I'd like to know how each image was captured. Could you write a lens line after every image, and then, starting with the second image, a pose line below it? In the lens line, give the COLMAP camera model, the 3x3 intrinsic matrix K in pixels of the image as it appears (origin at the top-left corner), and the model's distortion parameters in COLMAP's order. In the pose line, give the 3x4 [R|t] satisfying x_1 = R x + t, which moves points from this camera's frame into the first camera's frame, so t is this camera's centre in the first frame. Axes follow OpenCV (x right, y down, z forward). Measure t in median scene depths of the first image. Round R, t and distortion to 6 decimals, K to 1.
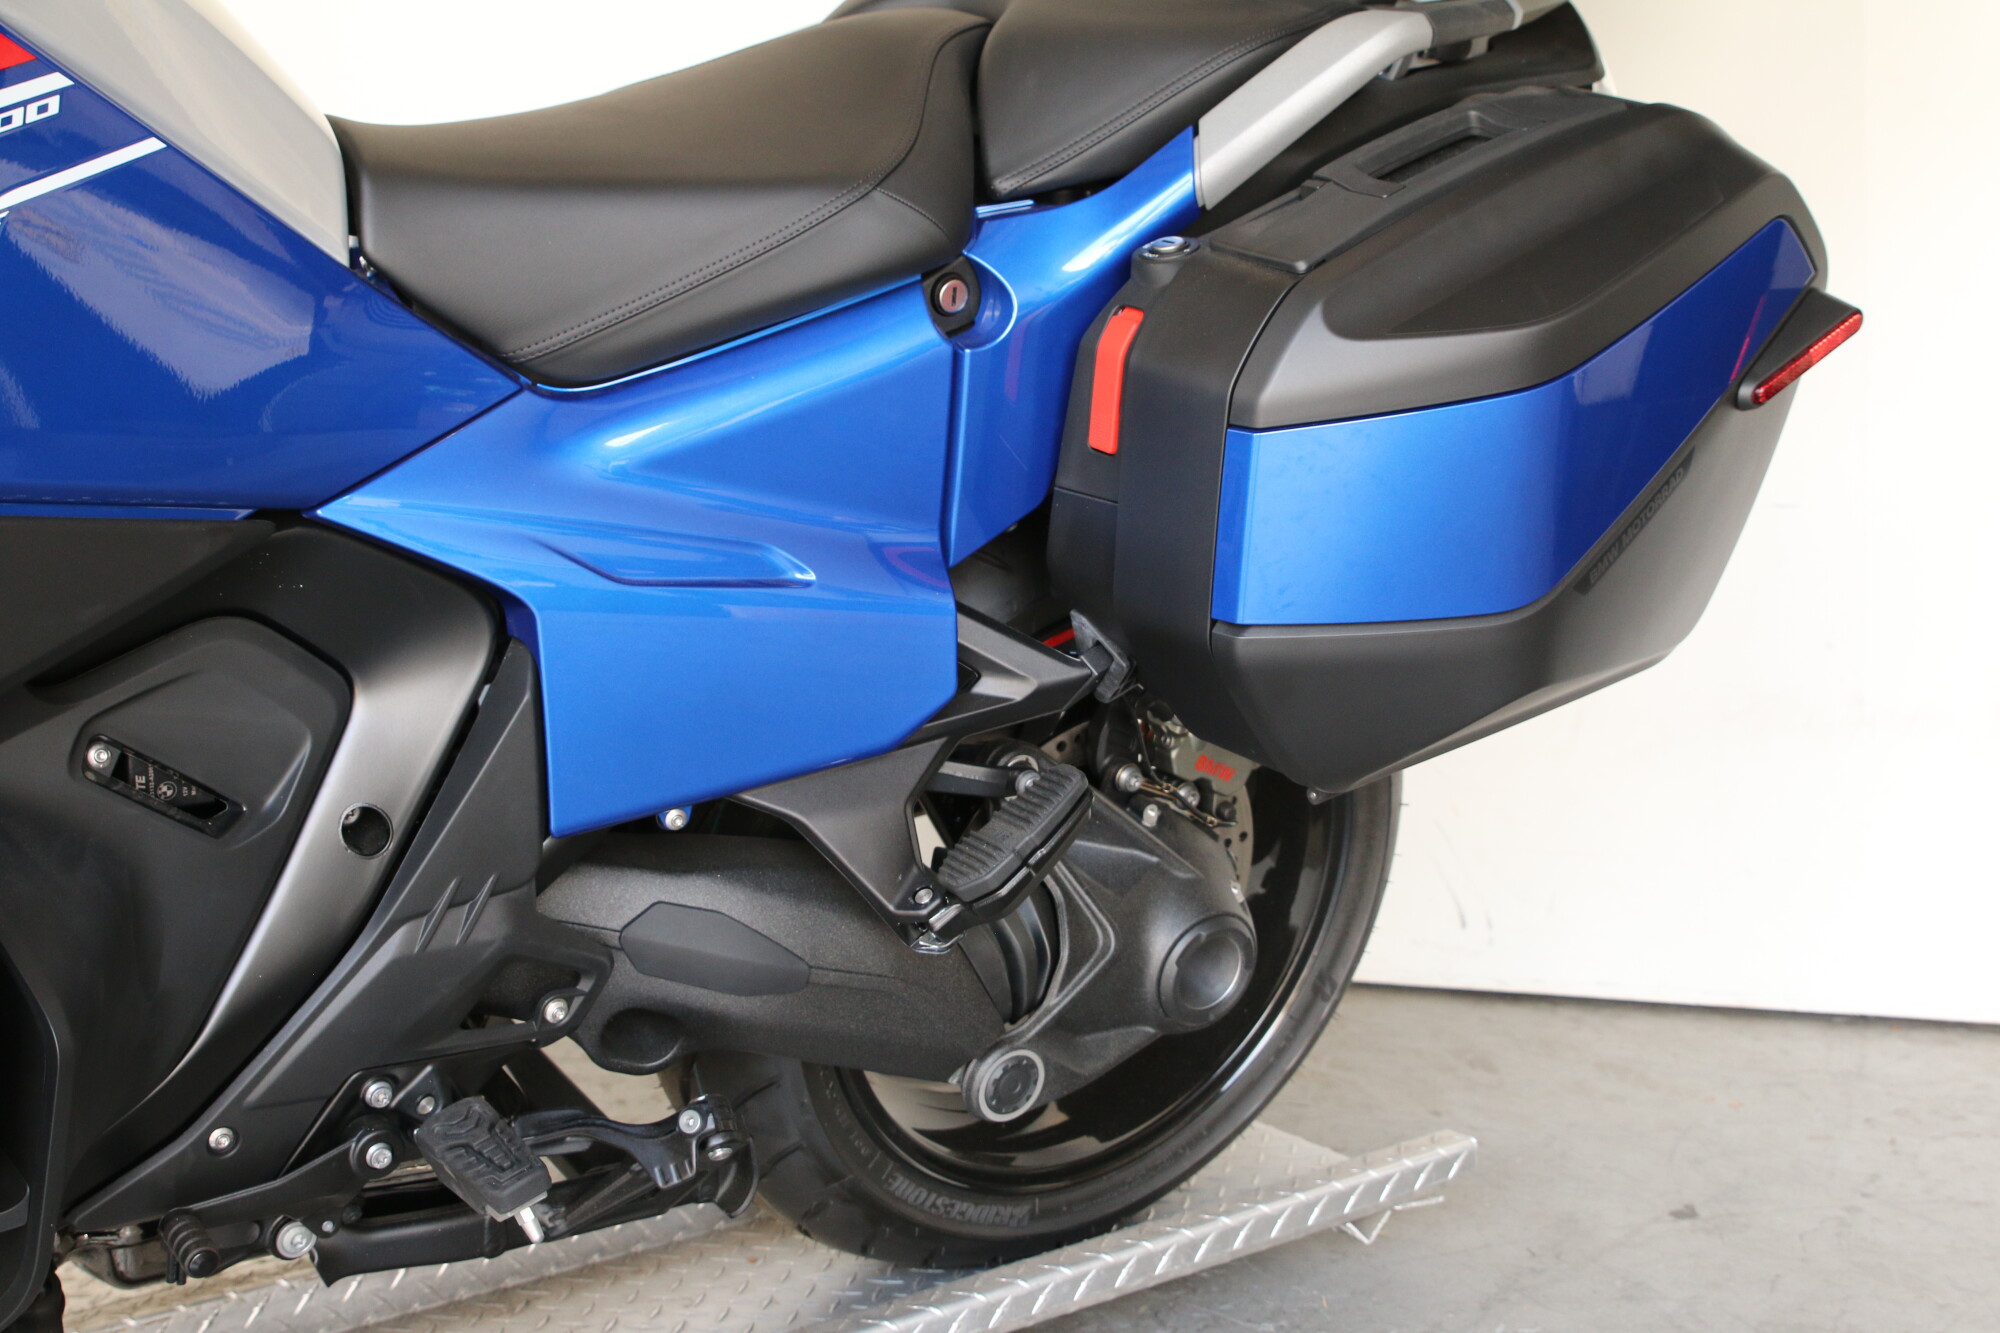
lens RADIAL K [[2657.4, 0, 1000.0], [0, 2657.4, 666.5], [0, 0, 1]] dist [-0.088430, 0.115972]
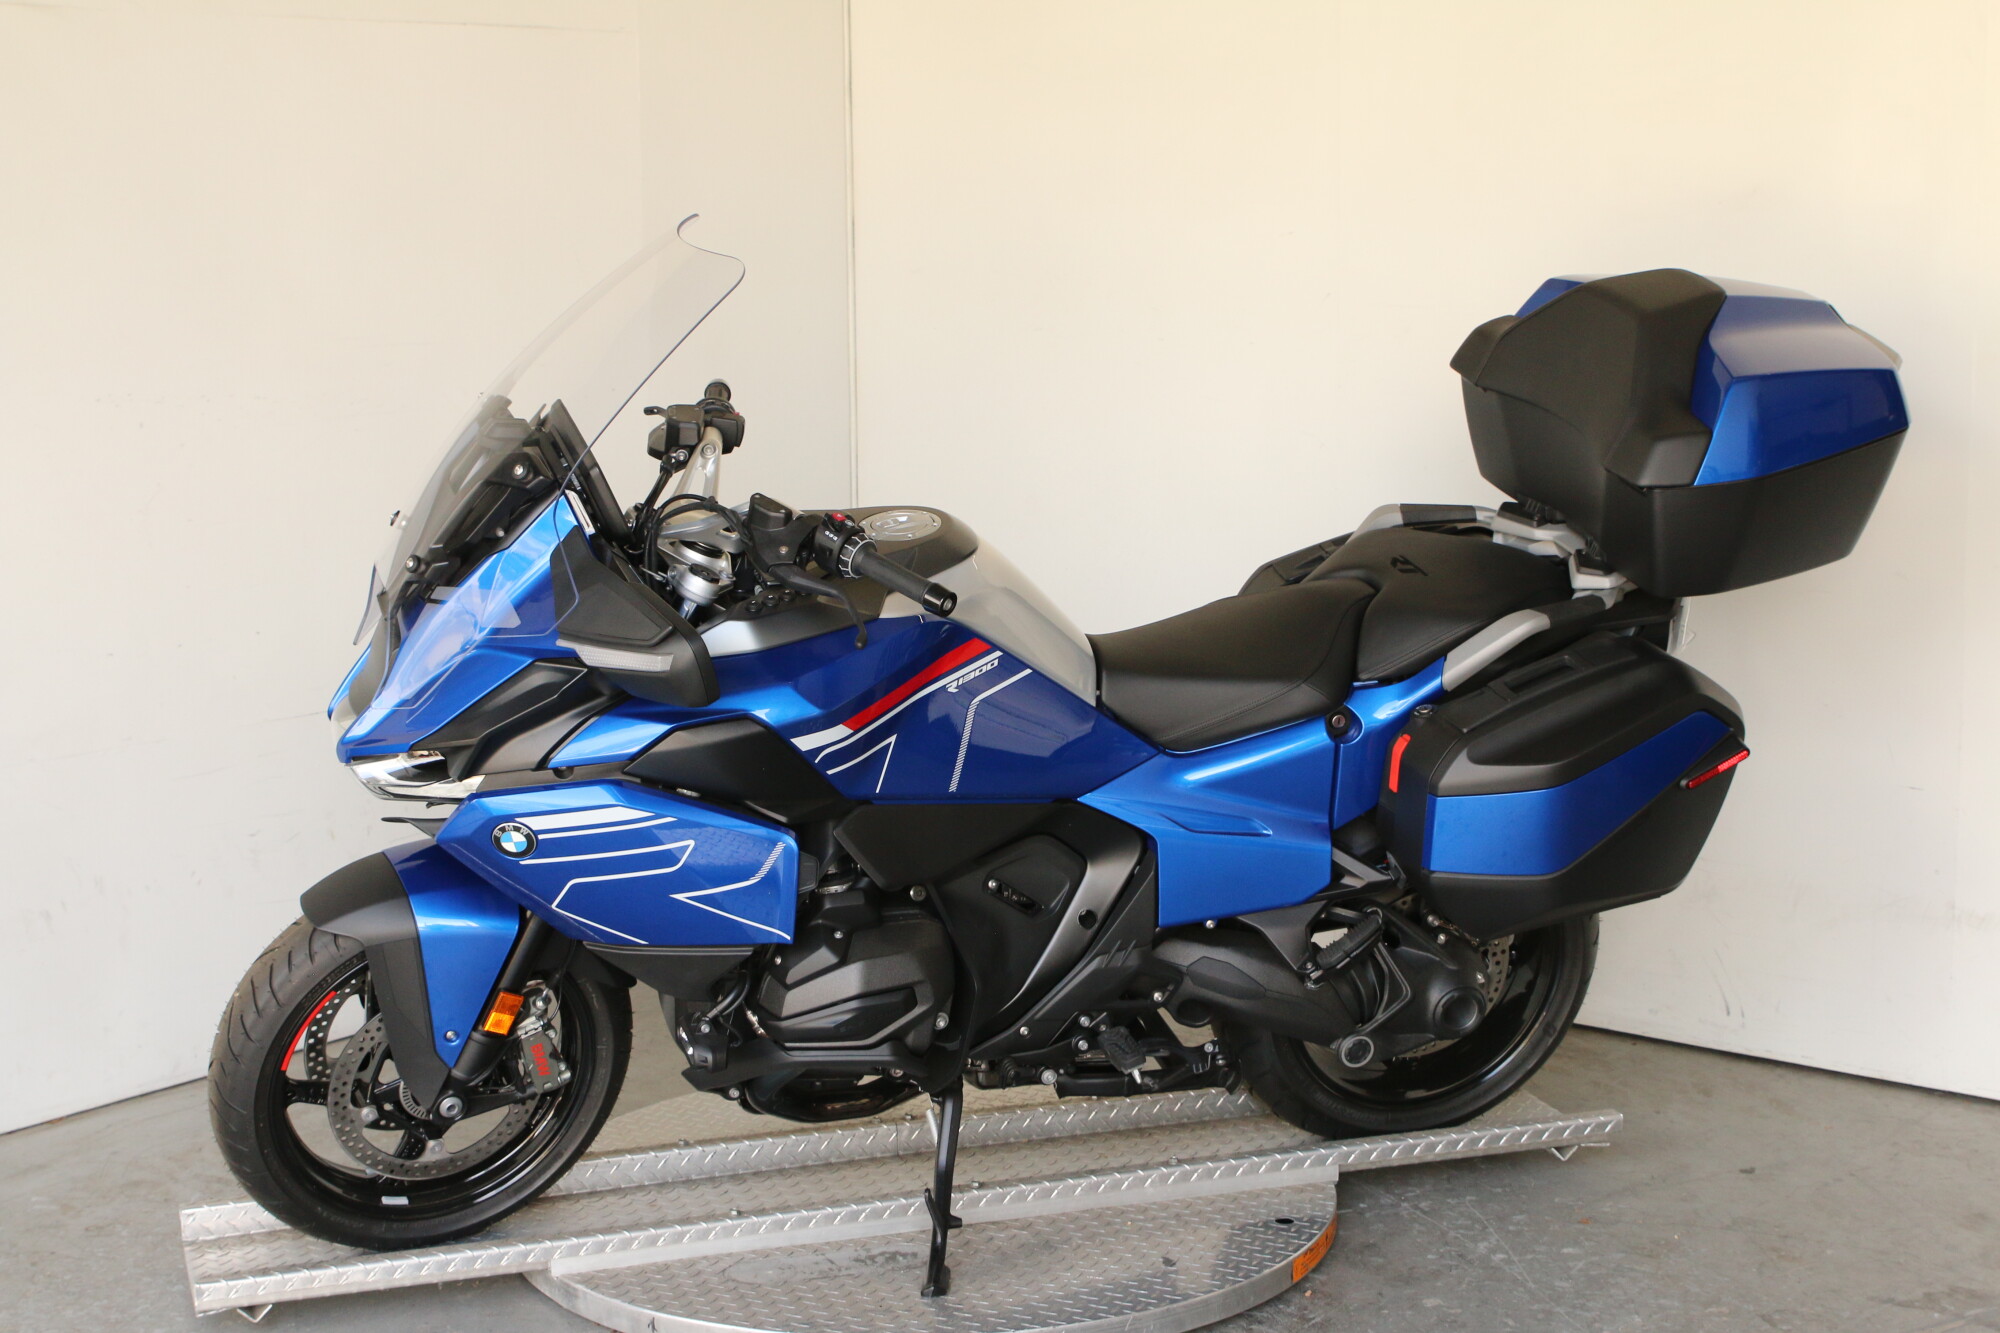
lens RADIAL K [[3009.8, 0, 1000.0], [0, 3009.8, 666.5], [0, 0, 1]] dist [-0.018365, 0.061353]
pose [[0.954812, 0.073953, -0.287863, 0.475188], [-0.073413, 0.997221, 0.012686, -0.201061], [0.288001, 0.009021, 0.957588, -1.727929]]
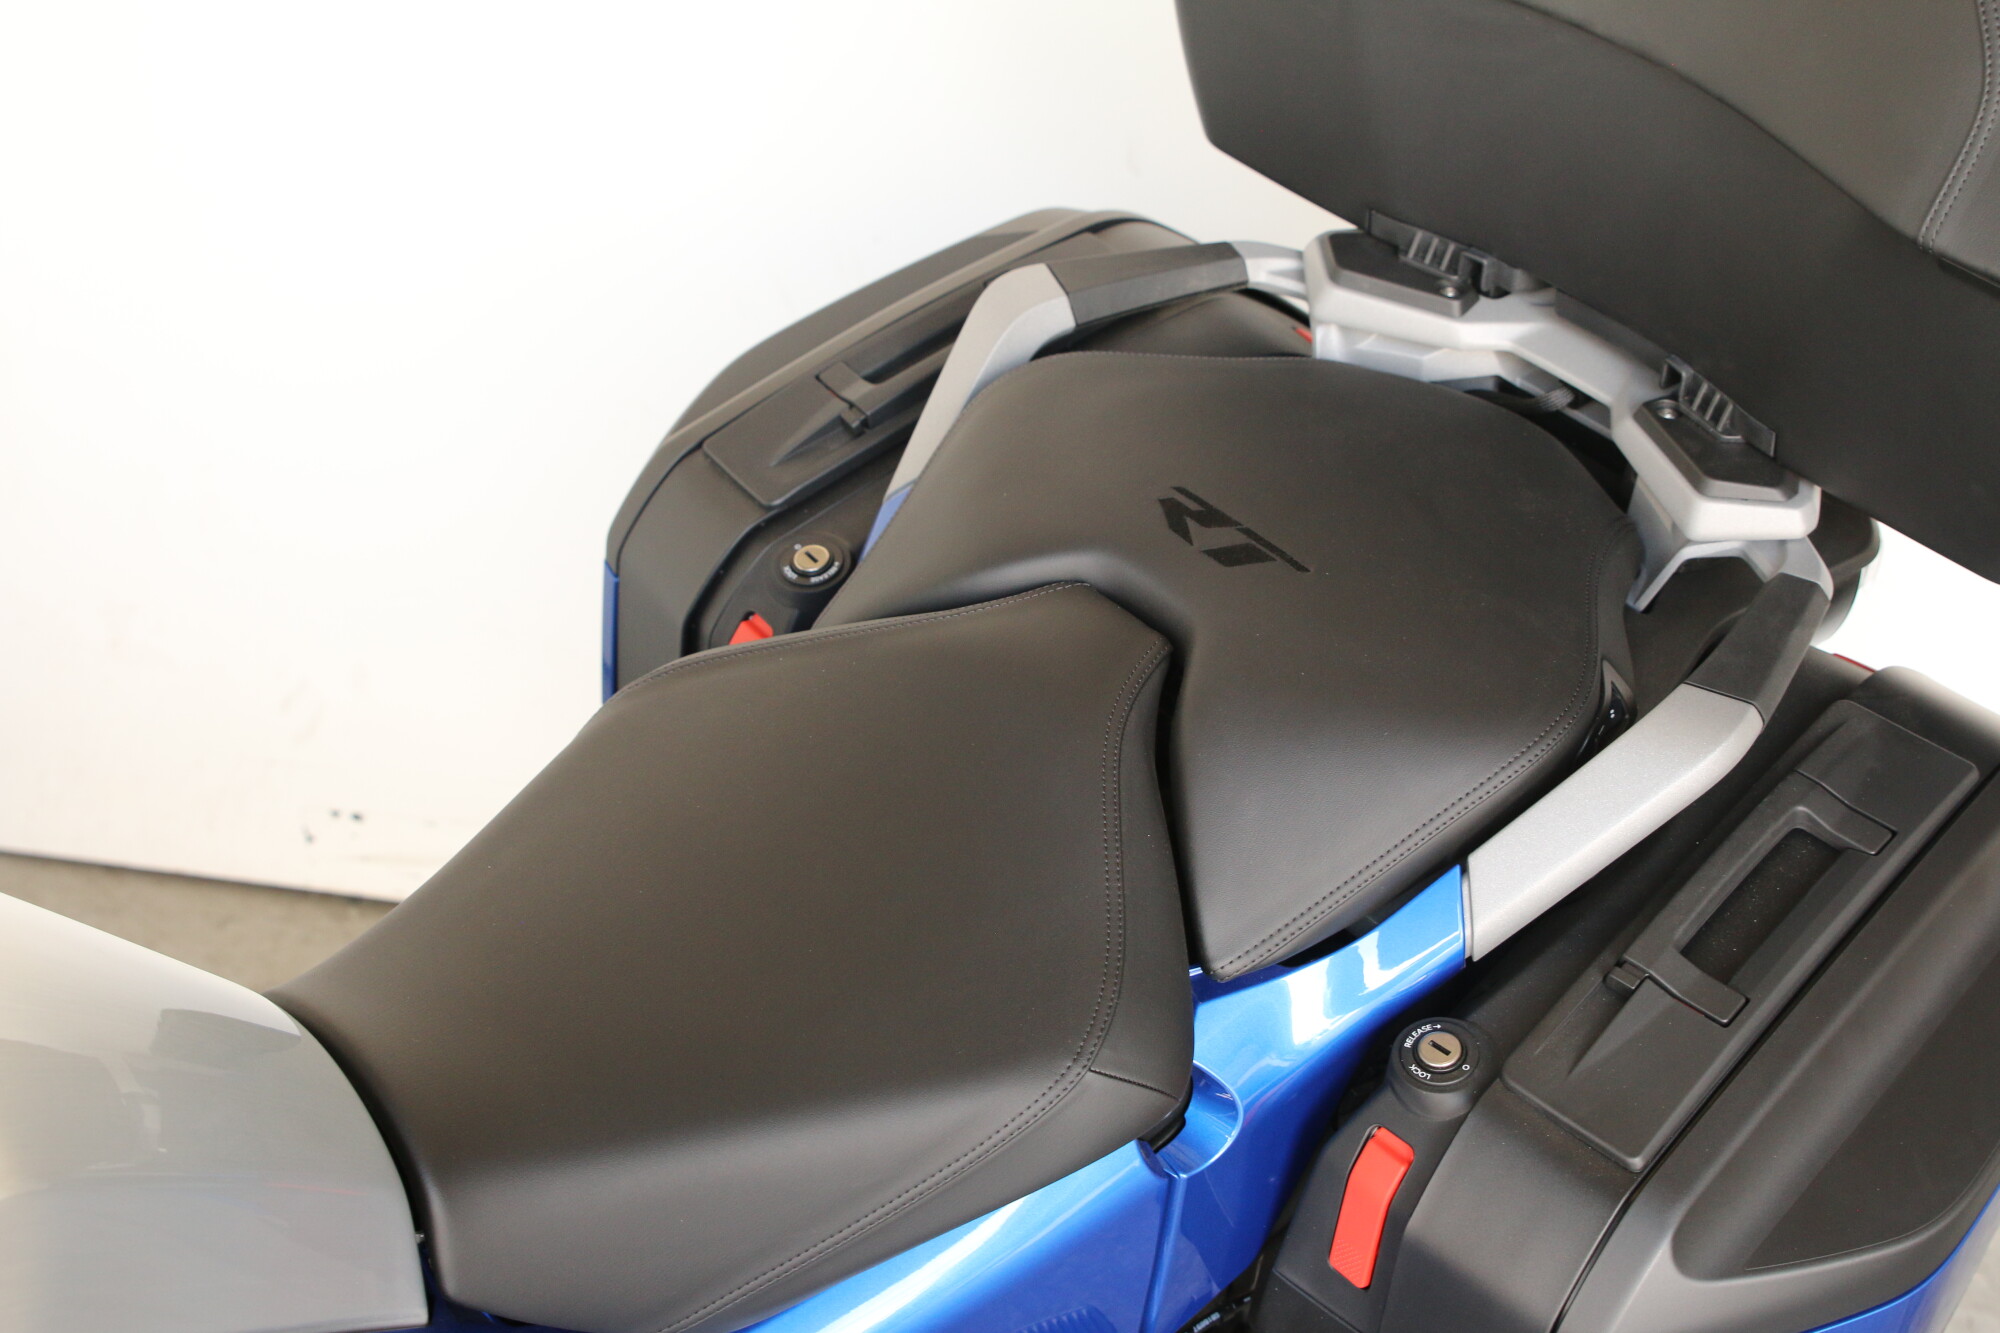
lens RADIAL K [[2657.4, 0, 1000.0], [0, 2657.4, 666.5], [0, 0, 1]] dist [-0.088430, 0.115972]
pose [[0.994266, -0.046878, 0.096110, -0.134482], [0.018214, 0.959894, 0.279771, -0.482457], [-0.105370, -0.276416, 0.955244, 0.288358]]
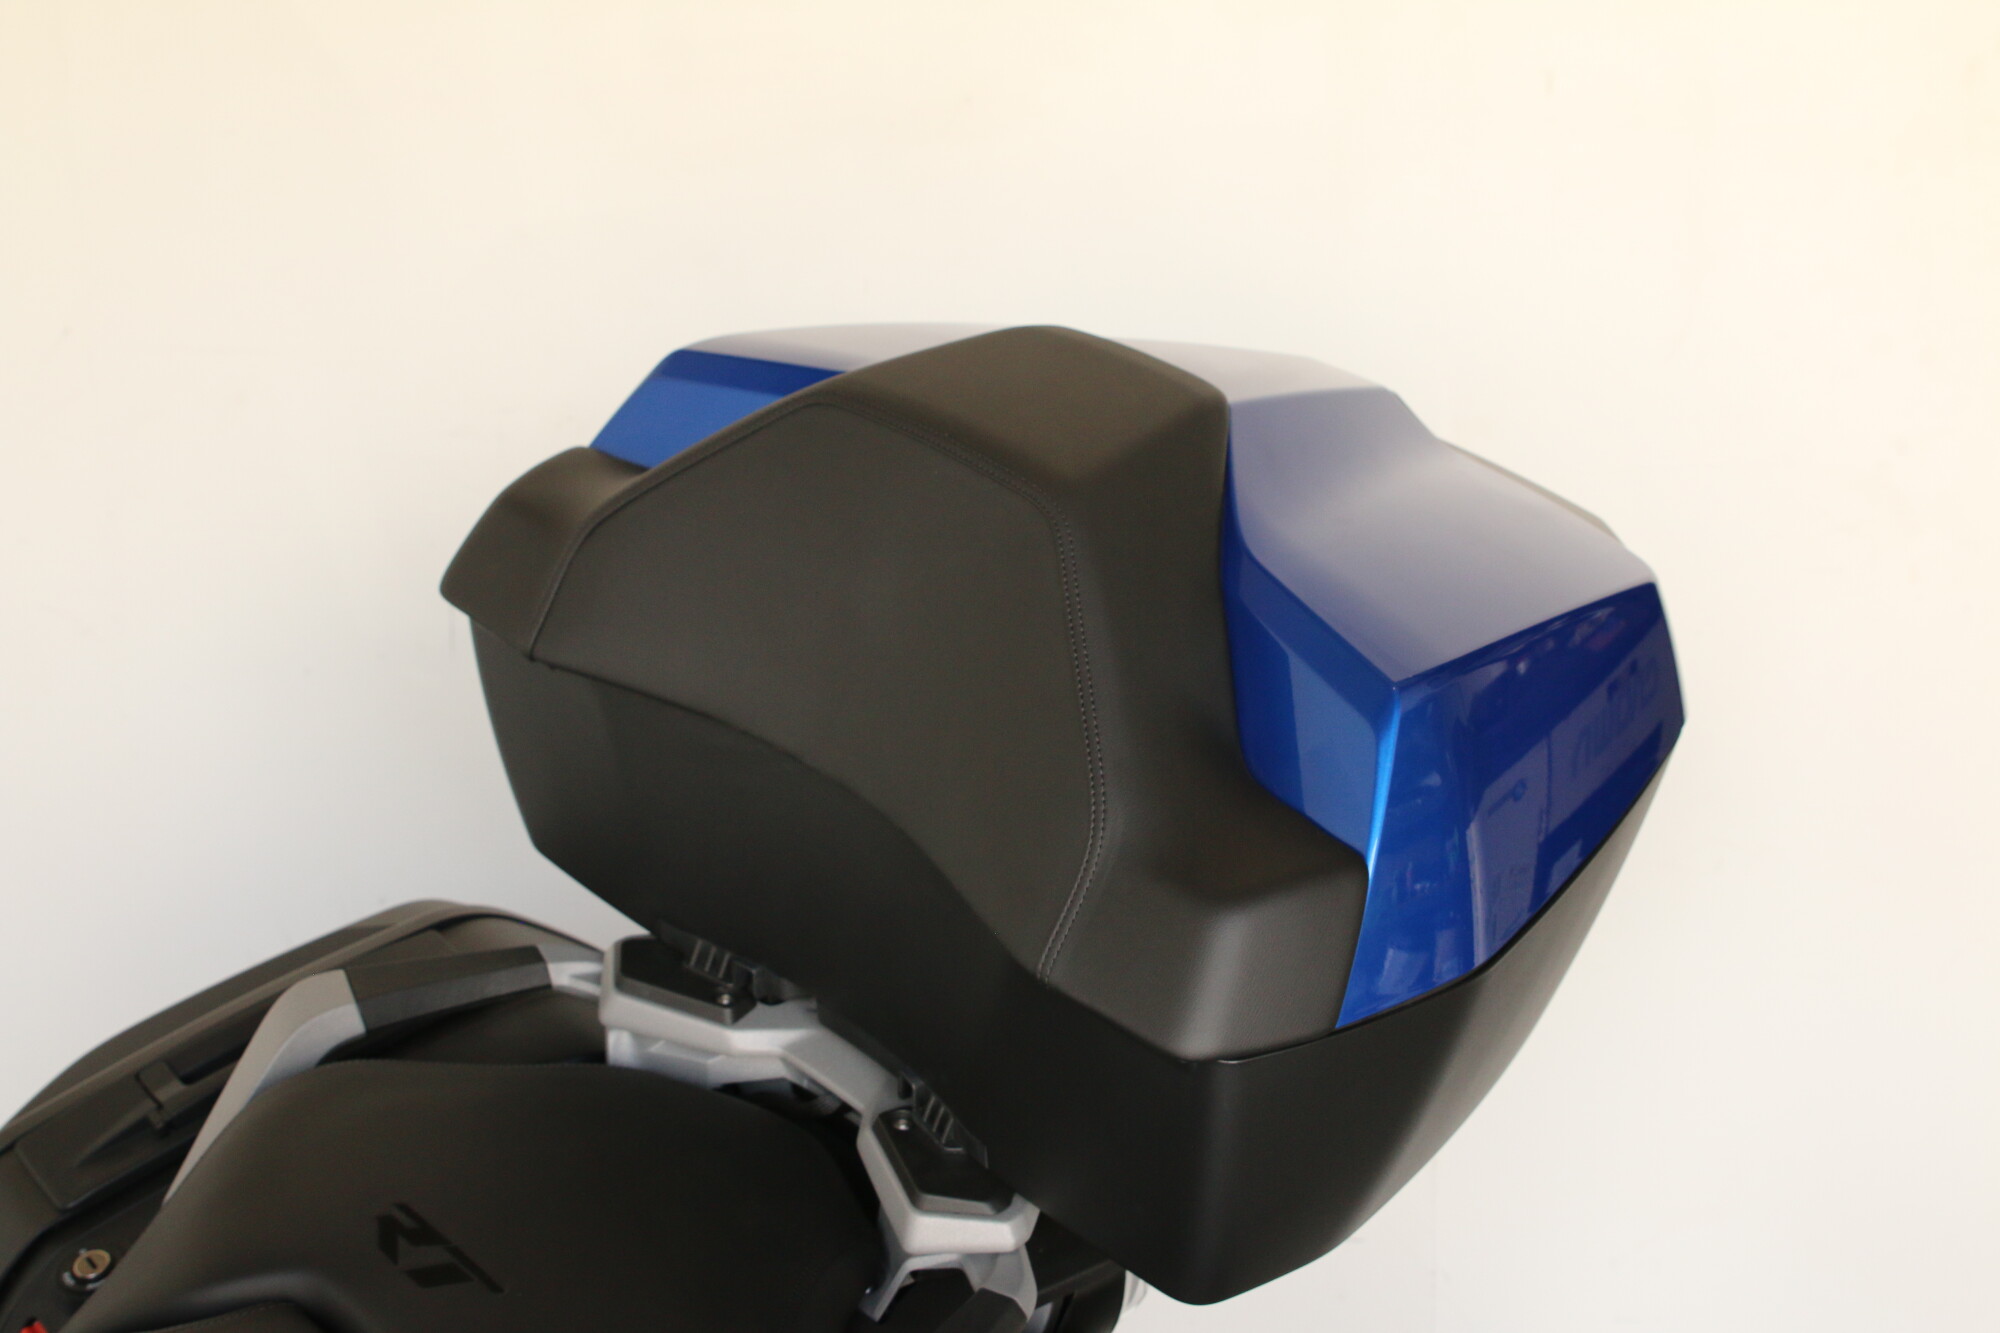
lens RADIAL K [[2657.4, 0, 1000.0], [0, 2657.4, 666.5], [0, 0, 1]] dist [-0.088430, 0.115972]
pose [[0.986428, -0.021144, 0.162829, 0.065888], [0.011001, 0.997957, 0.062939, -0.525942], [-0.163827, -0.060293, 0.984645, 0.241767]]
